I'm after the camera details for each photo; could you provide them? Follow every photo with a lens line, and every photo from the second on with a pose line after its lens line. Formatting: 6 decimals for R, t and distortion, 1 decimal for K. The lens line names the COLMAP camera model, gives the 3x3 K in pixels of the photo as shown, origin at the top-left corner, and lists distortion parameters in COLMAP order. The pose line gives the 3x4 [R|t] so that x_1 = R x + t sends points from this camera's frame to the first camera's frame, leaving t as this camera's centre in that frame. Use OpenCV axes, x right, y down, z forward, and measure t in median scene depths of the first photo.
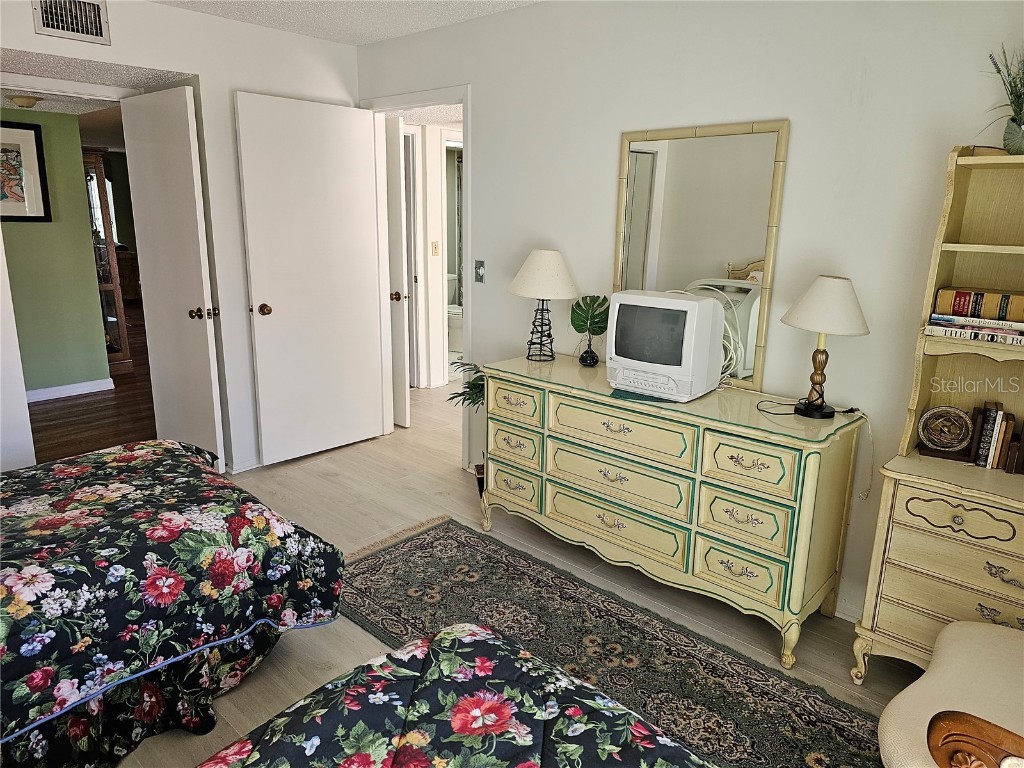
lens RADIAL K [[687.6, 0, 509.9], [0, 687.6, 379.3], [0, 0, 1]] dist [0.036737, -0.011735]
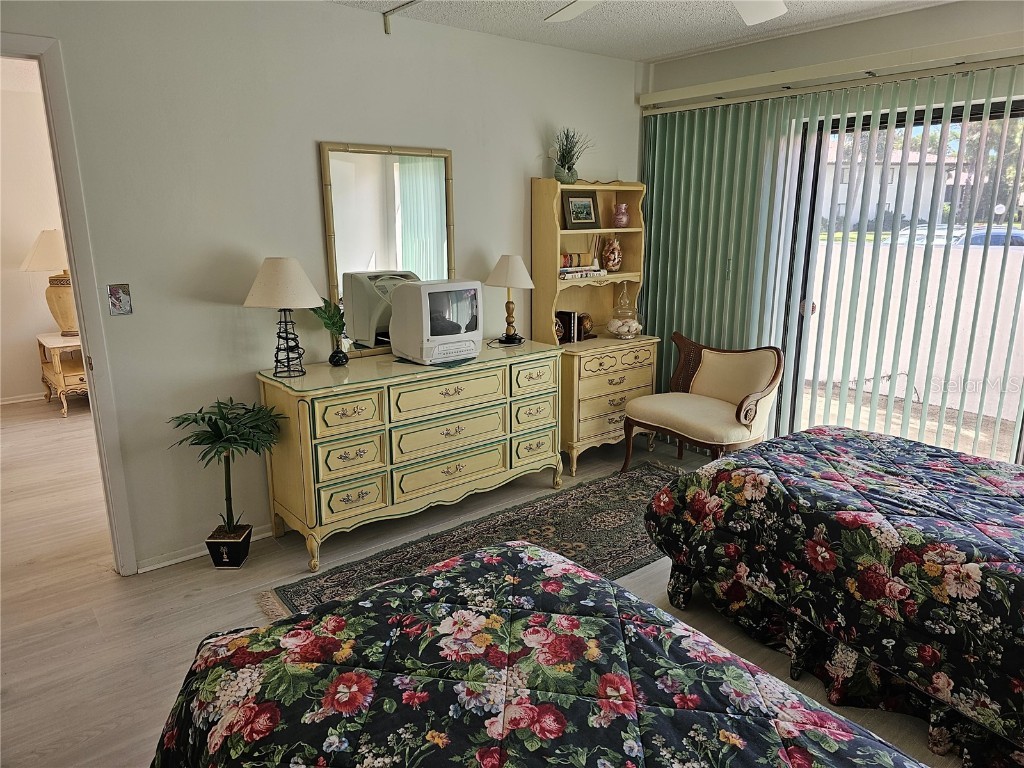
lens RADIAL K [[687.6, 0, 510.6], [0, 687.6, 382.0], [0, 0, 1]] dist [0.036737, -0.011735]
pose [[0.133029, -0.246939, 0.959856, -1.119936], [0.242210, 0.947199, 0.210114, -0.199029], [-0.961061, 0.204536, 0.185817, 0.739254]]
